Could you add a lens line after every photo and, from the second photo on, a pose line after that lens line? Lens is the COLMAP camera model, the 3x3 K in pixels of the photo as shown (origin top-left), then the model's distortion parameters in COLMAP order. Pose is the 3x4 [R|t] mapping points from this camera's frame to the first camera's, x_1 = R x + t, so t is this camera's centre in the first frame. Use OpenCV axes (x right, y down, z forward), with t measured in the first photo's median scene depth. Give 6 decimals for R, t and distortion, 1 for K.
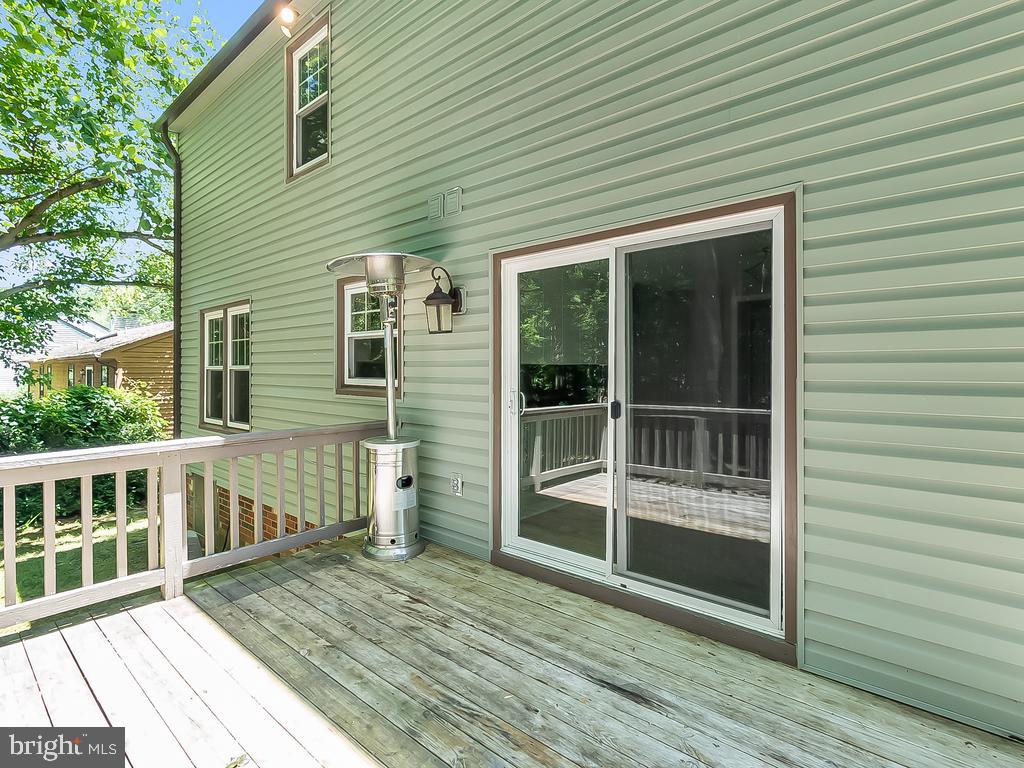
lens RADIAL K [[496.4, 0, 512.0], [0, 496.4, 384.0], [0, 0, 1]] dist [0.000312, 0.000002]
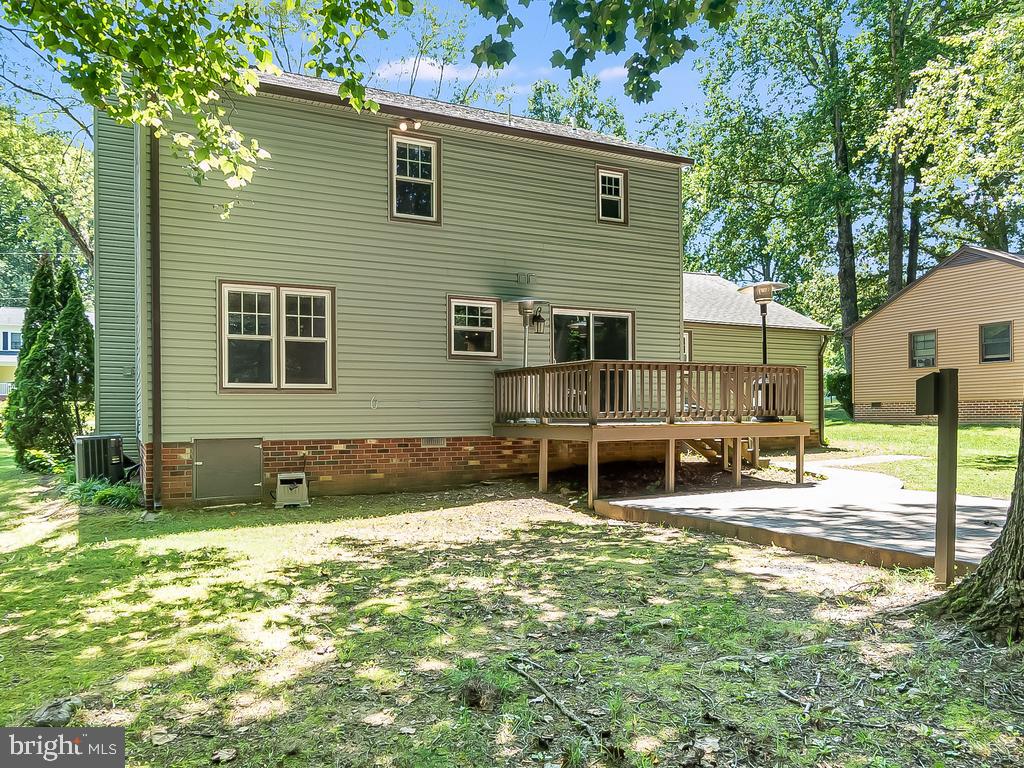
lens RADIAL K [[786.3, 0, 512.0], [0, 786.3, 384.0], [0, 0, 1]] dist [-0.001438, 0.000735]
pose [[0.376205, 0.012178, 0.926457, -3.103632], [0.019883, 0.999577, -0.021212, 0.185942], [-0.926323, 0.026401, 0.375804, -0.284183]]
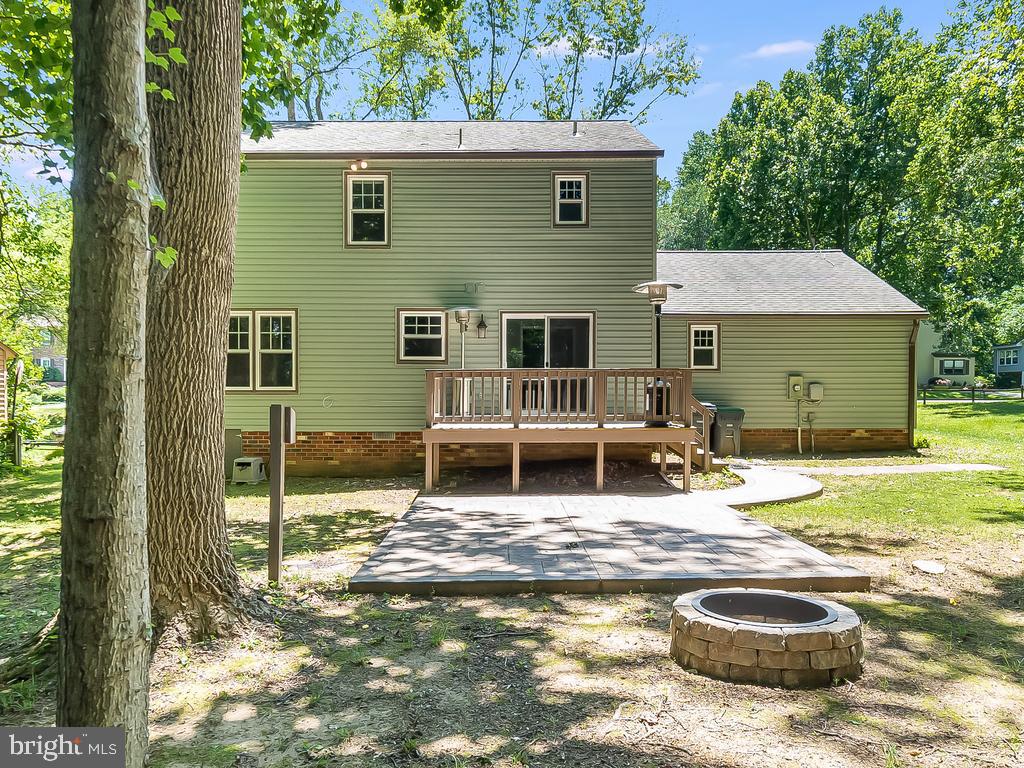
lens RADIAL K [[786.3, 0, 512.0], [0, 786.3, 384.0], [0, 0, 1]] dist [-0.001438, 0.000735]
pose [[0.767468, -0.011844, 0.640978, -2.233218], [0.018719, 0.999817, -0.003939, 0.132409], [-0.640814, 0.015022, 0.767549, -1.926506]]
